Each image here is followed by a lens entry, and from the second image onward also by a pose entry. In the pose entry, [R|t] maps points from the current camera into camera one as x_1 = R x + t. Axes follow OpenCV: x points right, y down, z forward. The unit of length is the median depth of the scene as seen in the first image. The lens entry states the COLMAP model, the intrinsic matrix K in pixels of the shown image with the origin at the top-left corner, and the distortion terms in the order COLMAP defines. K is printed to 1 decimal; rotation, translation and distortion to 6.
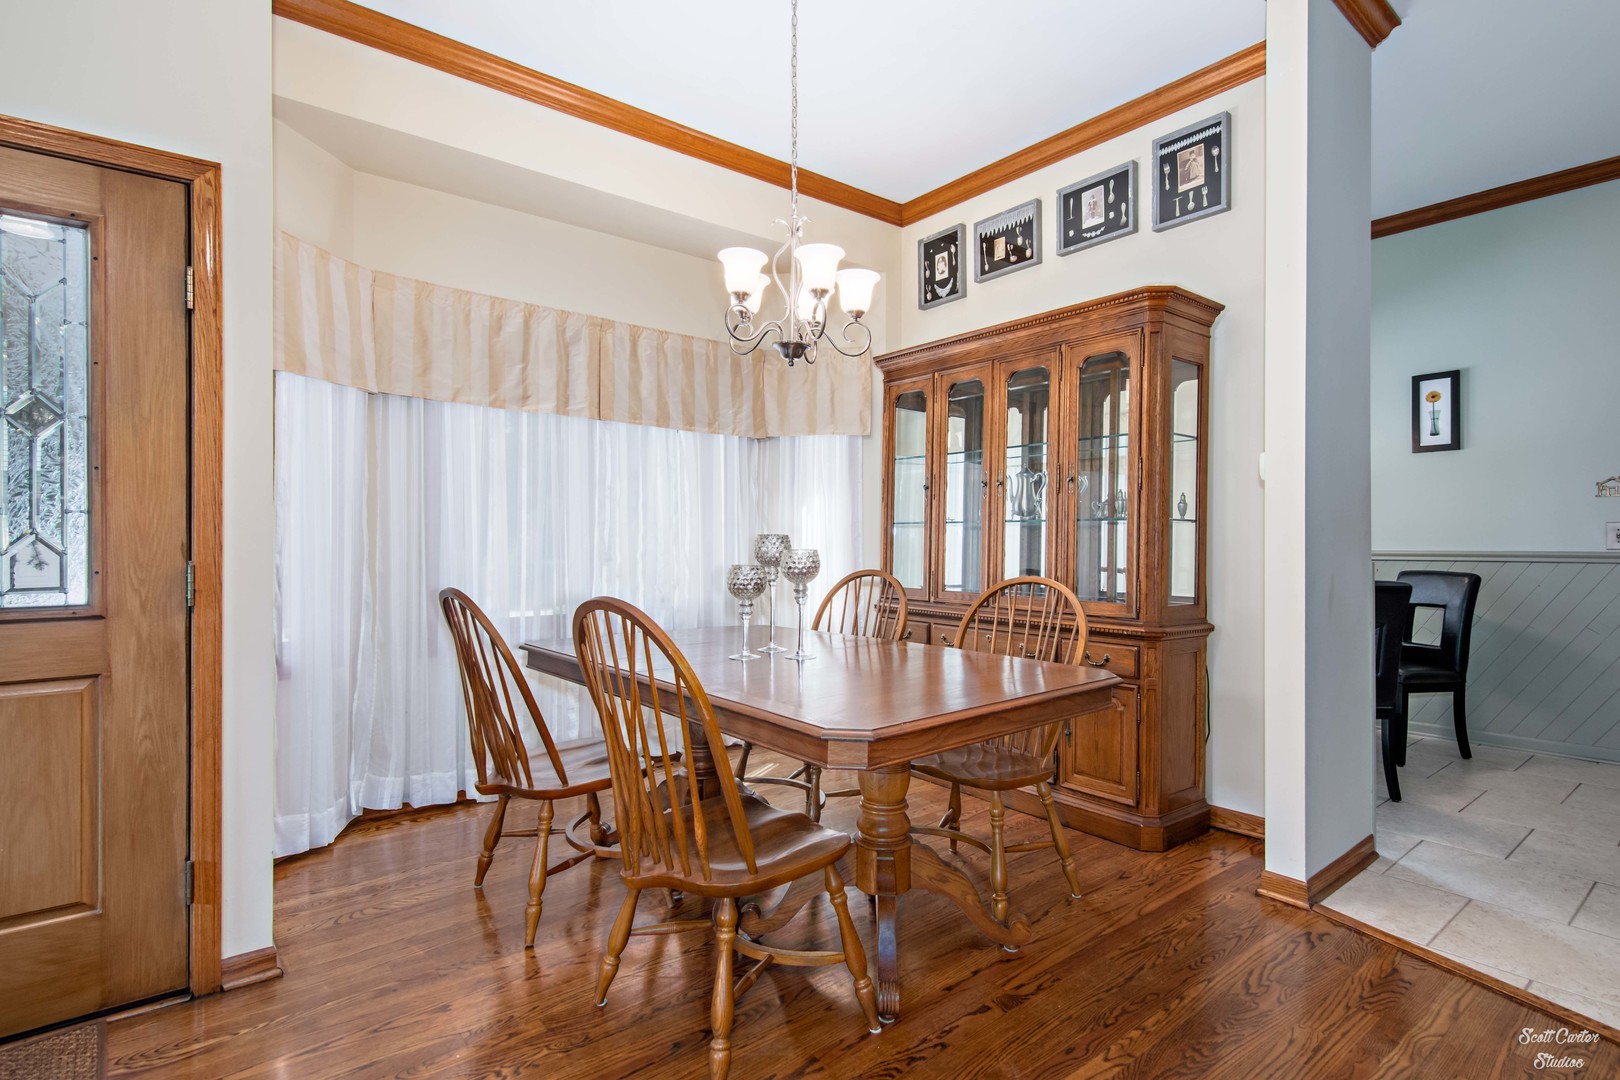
lens RADIAL K [[809.0, 0, 809.9], [0, 809.0, 538.0], [0, 0, 1]] dist [0.013376, -0.002360]
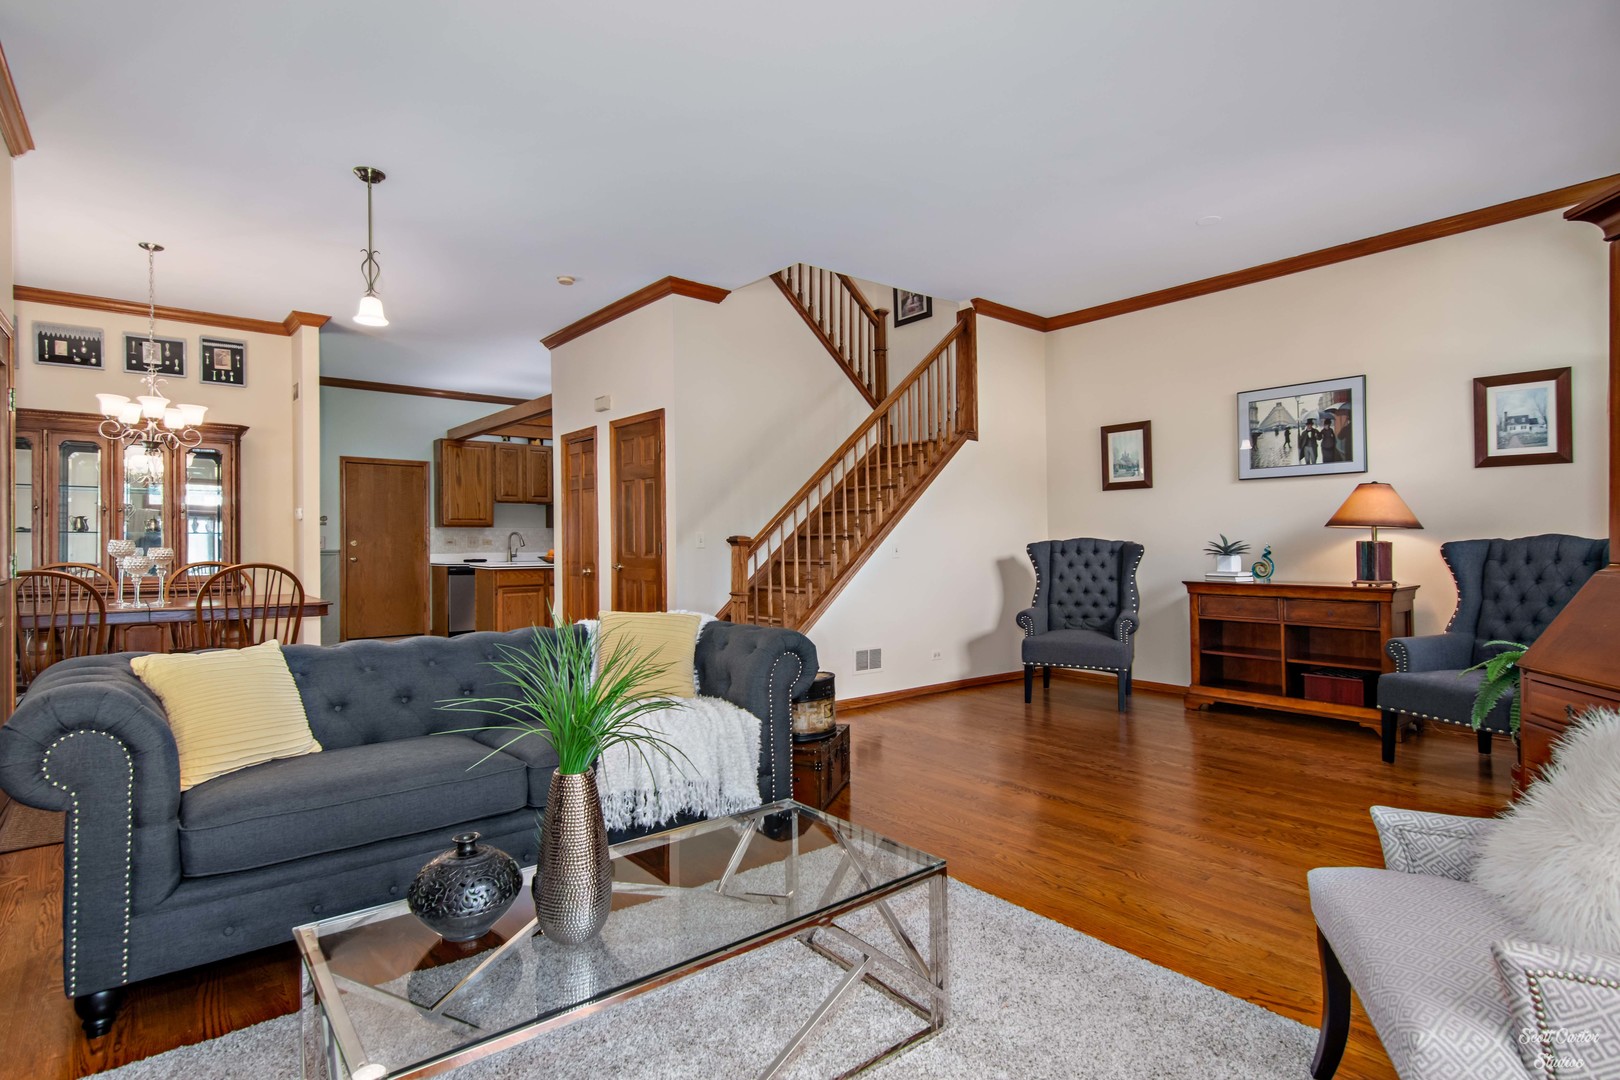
lens RADIAL K [[809.0, 0, 808.9], [0, 809.0, 541.5], [0, 0, 1]] dist [0.013376, -0.002360]
pose [[-0.020188, 0.000415, 0.999796, -1.360689], [0.007807, 0.999969, -0.000258, 0.007595], [-0.999766, 0.007801, -0.020190, -0.351460]]
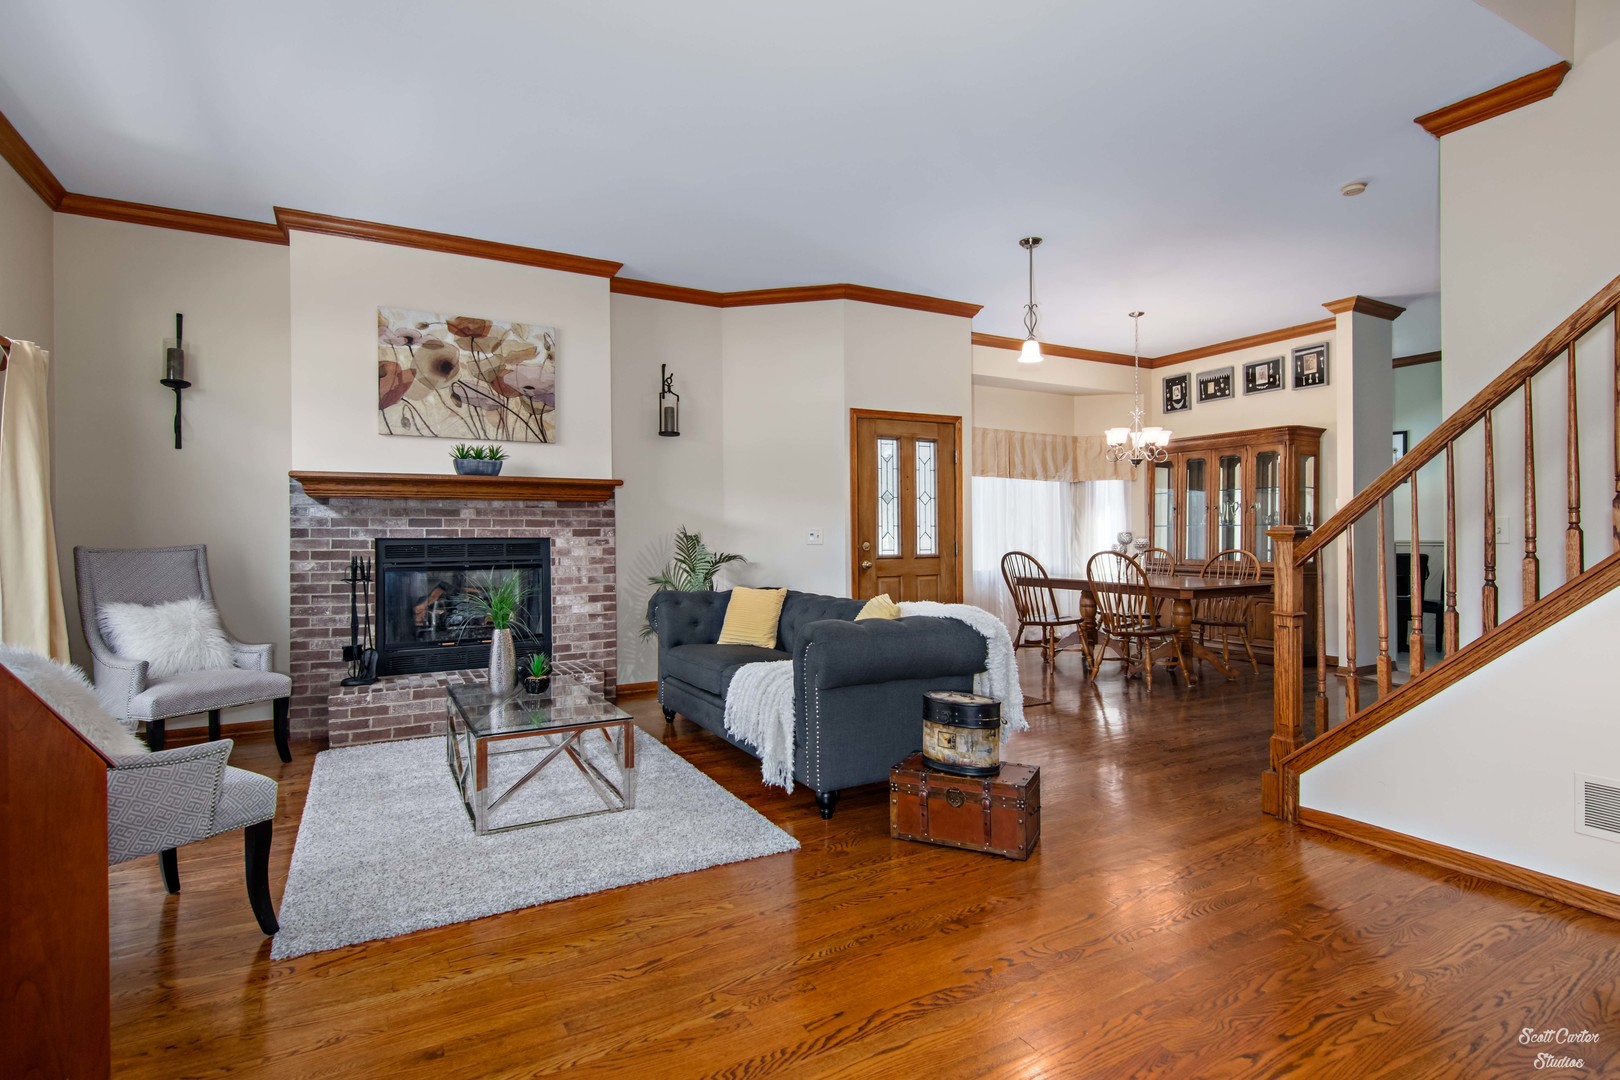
lens RADIAL K [[809.0, 0, 813.3], [0, 809.0, 529.3], [0, 0, 1]] dist [0.013376, -0.002360]
pose [[0.985289, -0.004315, -0.170842, -0.409355], [0.002524, 0.999940, -0.010700, 0.007890], [0.170878, 0.010111, 0.985240, -1.184408]]
